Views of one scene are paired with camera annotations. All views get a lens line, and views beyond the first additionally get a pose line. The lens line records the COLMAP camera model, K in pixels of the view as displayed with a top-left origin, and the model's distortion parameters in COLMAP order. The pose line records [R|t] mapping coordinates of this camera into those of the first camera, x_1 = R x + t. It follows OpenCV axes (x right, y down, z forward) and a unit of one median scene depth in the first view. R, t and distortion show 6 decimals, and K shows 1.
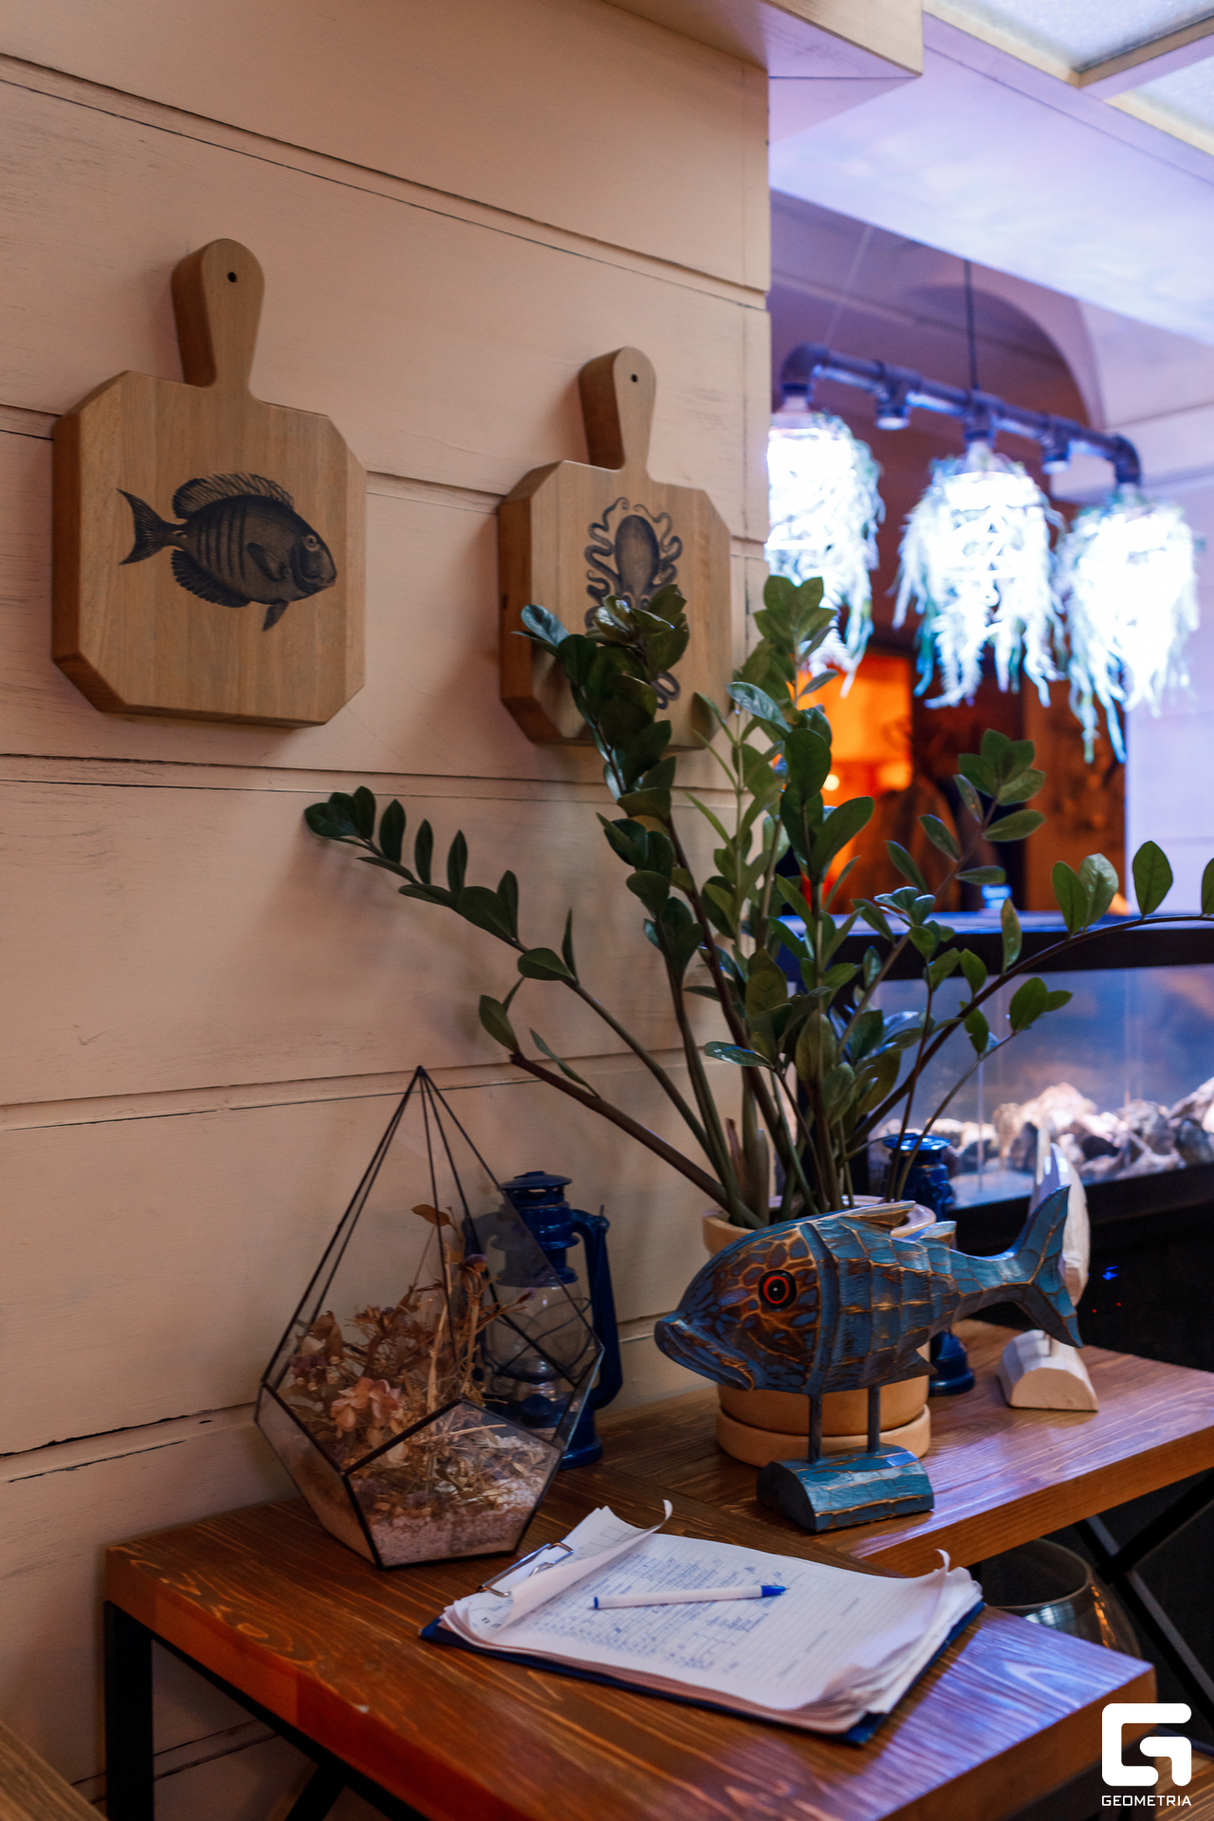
lens RADIAL K [[1737.4, 0, 607.0], [0, 1737.4, 910.5], [0, 0, 1]] dist [0.013158, 0.004534]
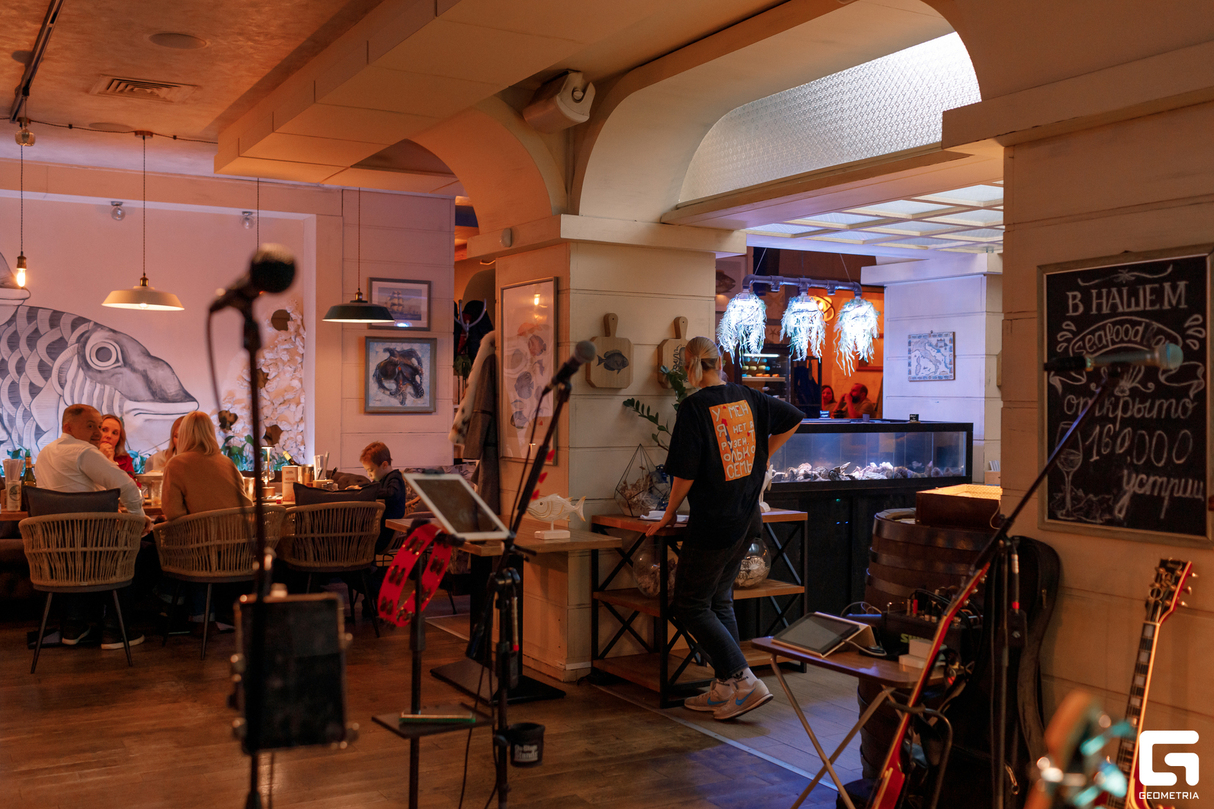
lens RADIAL K [[1223.6, 0, 607.0], [0, 1223.6, 404.5], [0, 0, 1]] dist [0.002163, 0.009386]
pose [[0.983104, 0.017517, -0.182210, 0.529812], [-0.016714, 0.999843, 0.005939, -0.071235], [0.182286, -0.002794, 0.983242, -3.095142]]
